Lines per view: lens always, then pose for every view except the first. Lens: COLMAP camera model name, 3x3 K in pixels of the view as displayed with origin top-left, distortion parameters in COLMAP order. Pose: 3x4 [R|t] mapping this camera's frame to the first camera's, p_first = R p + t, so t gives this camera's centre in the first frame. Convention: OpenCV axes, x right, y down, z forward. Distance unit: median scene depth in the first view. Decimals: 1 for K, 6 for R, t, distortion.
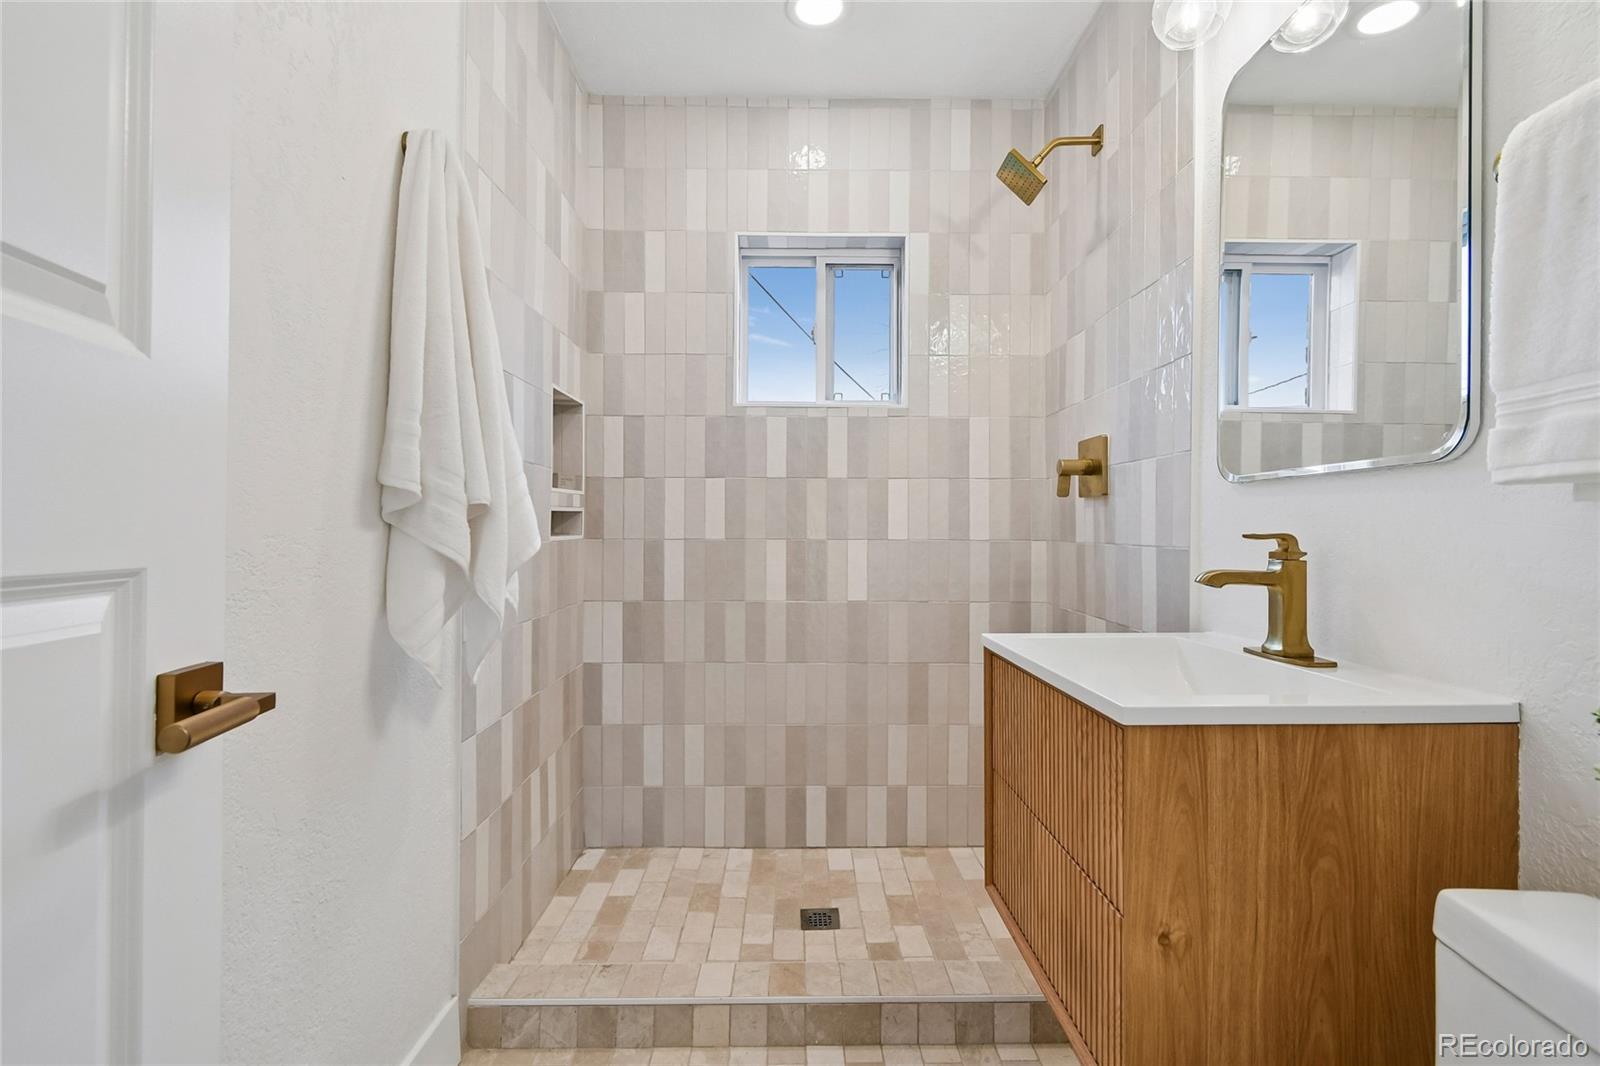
lens RADIAL K [[712.7, 0, 800.0], [0, 712.7, 533.0], [0, 0, 1]] dist [0.002632, -0.004694]
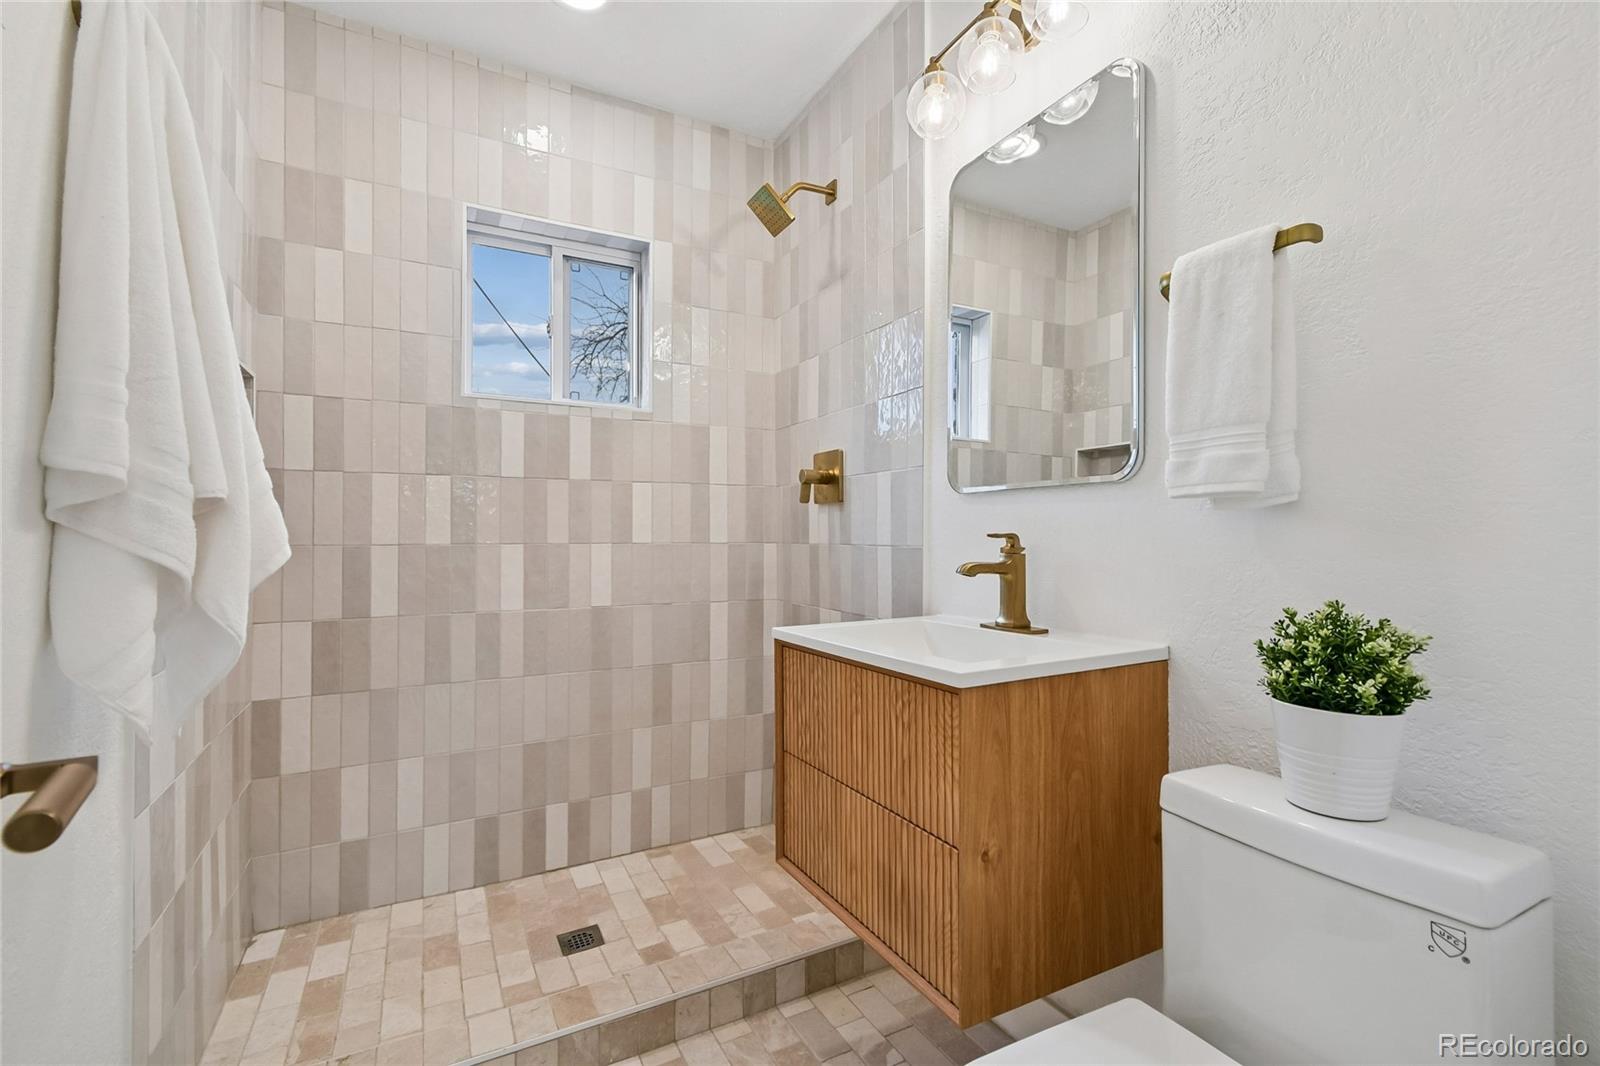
lens RADIAL K [[707.8, 0, 795.9], [0, 707.8, 535.5], [0, 0, 1]] dist [0.002315, -0.003971]
pose [[0.886842, -0.003607, 0.462058, -0.149036], [0.006027, 0.999975, -0.003761, 0.003993], [-0.462033, 0.006121, 0.886842, 0.020316]]
